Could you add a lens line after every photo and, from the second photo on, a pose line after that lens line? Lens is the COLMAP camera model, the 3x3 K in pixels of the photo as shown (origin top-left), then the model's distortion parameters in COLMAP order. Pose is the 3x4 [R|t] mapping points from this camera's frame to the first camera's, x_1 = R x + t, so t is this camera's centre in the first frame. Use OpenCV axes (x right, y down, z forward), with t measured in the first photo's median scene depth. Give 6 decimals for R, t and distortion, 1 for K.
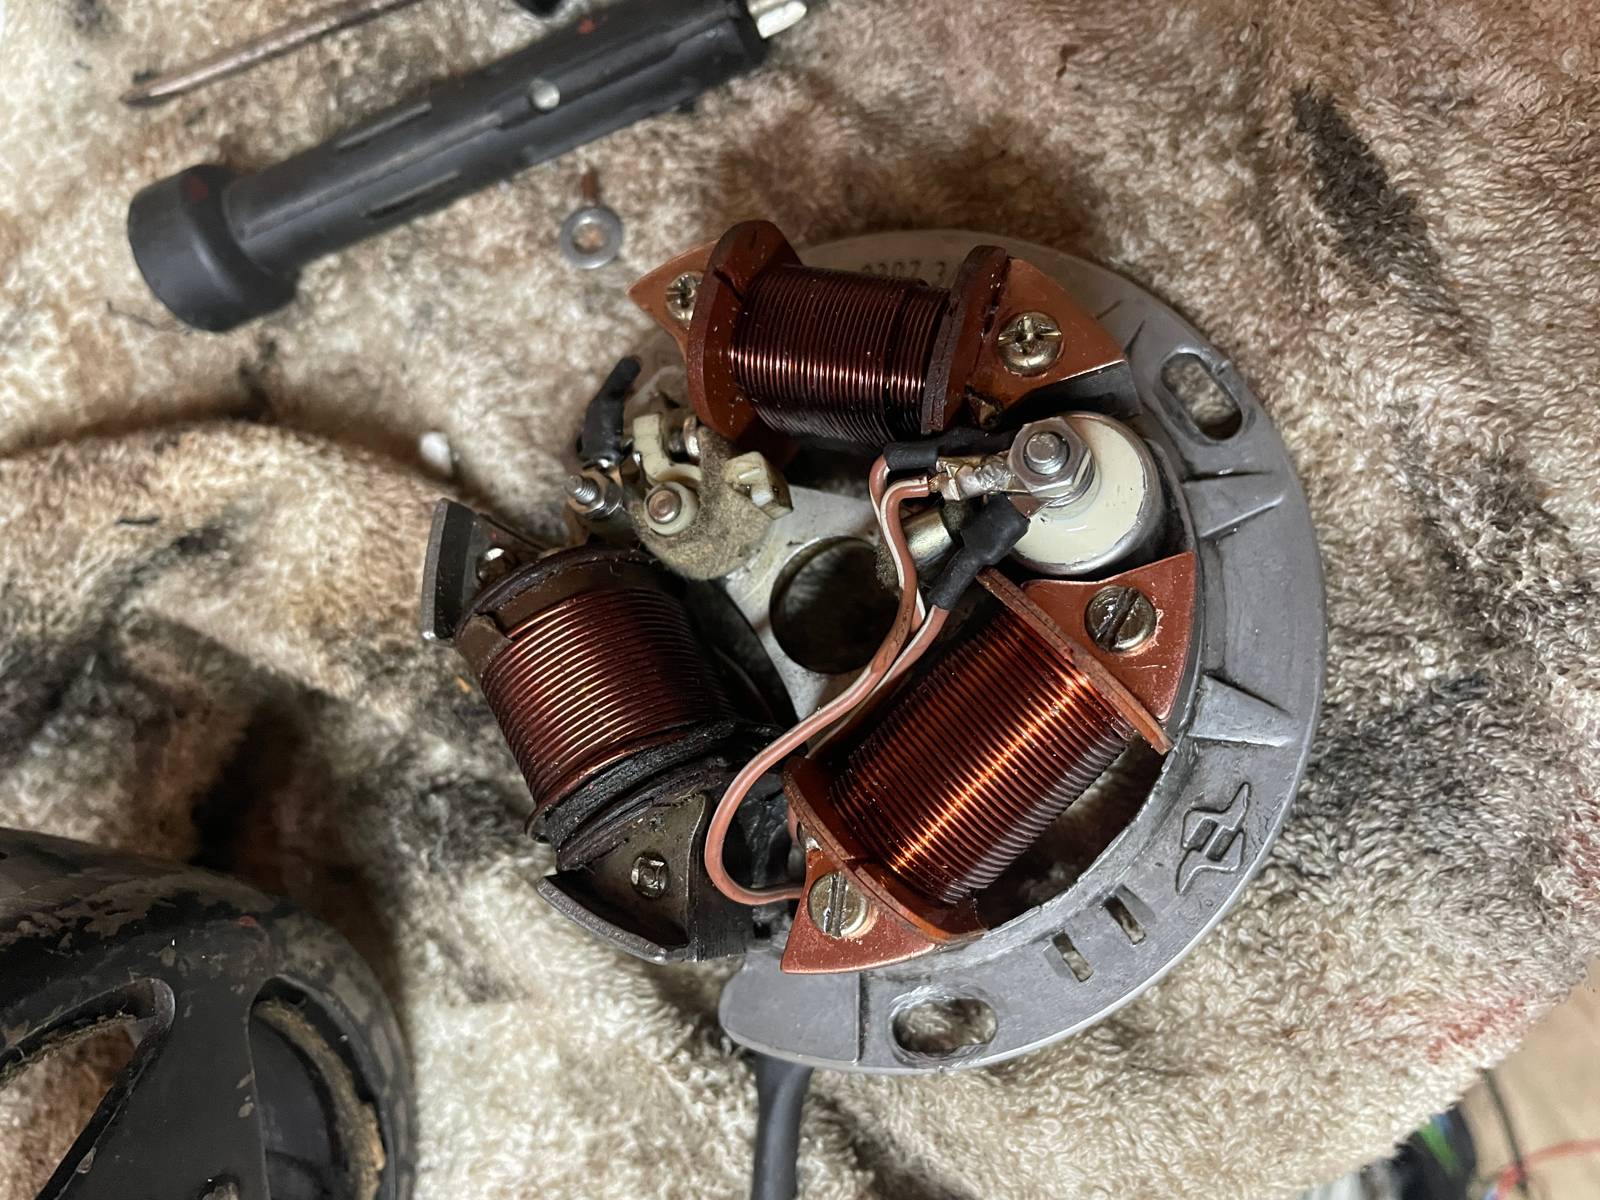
lens RADIAL K [[1333.3, 0, 800.0], [0, 1333.3, 600.0], [0, 0, 1]] dist [0.101041, -0.179851]
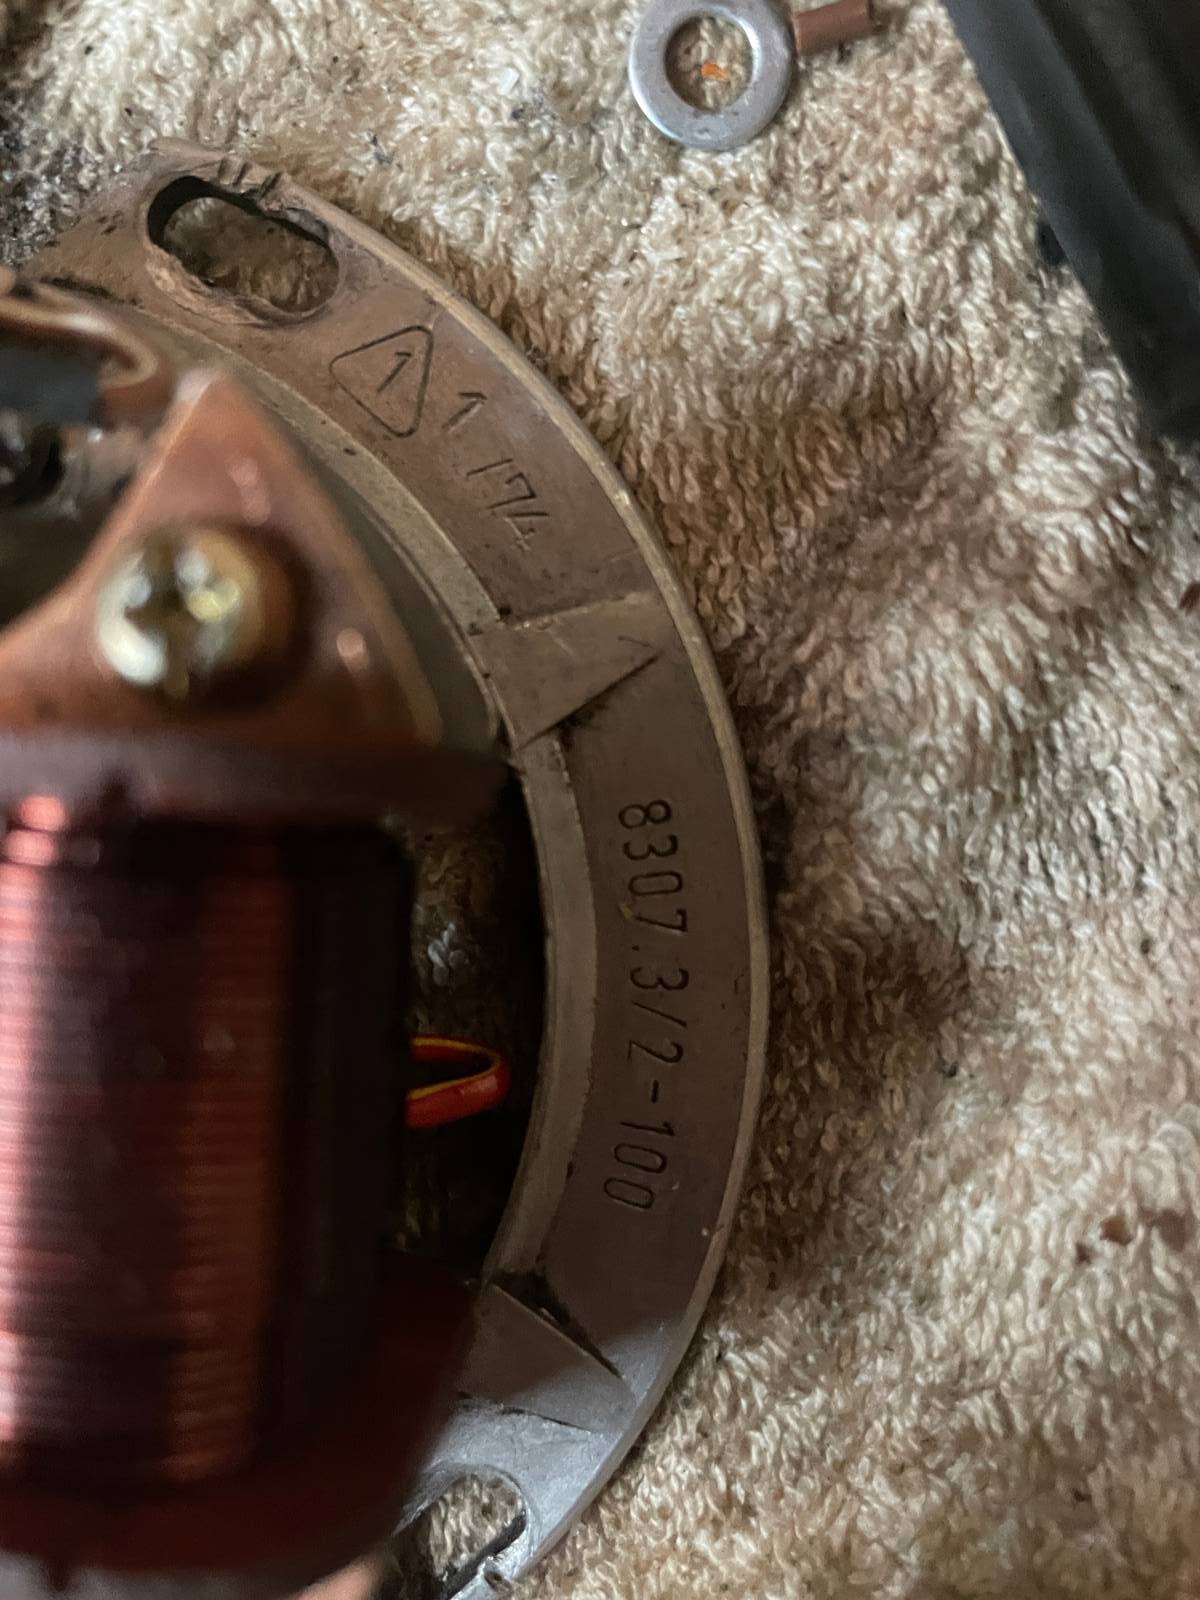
lens RADIAL K [[1333.3, 0, 600.0], [0, 1333.3, 800.0], [0, 0, 1]] dist [0.101041, -0.179851]
pose [[0.220160, 0.915107, 0.337799, -0.100690], [-0.959263, 0.140257, 0.245238, -0.315990], [0.177041, -0.378030, 0.908708, 0.558434]]
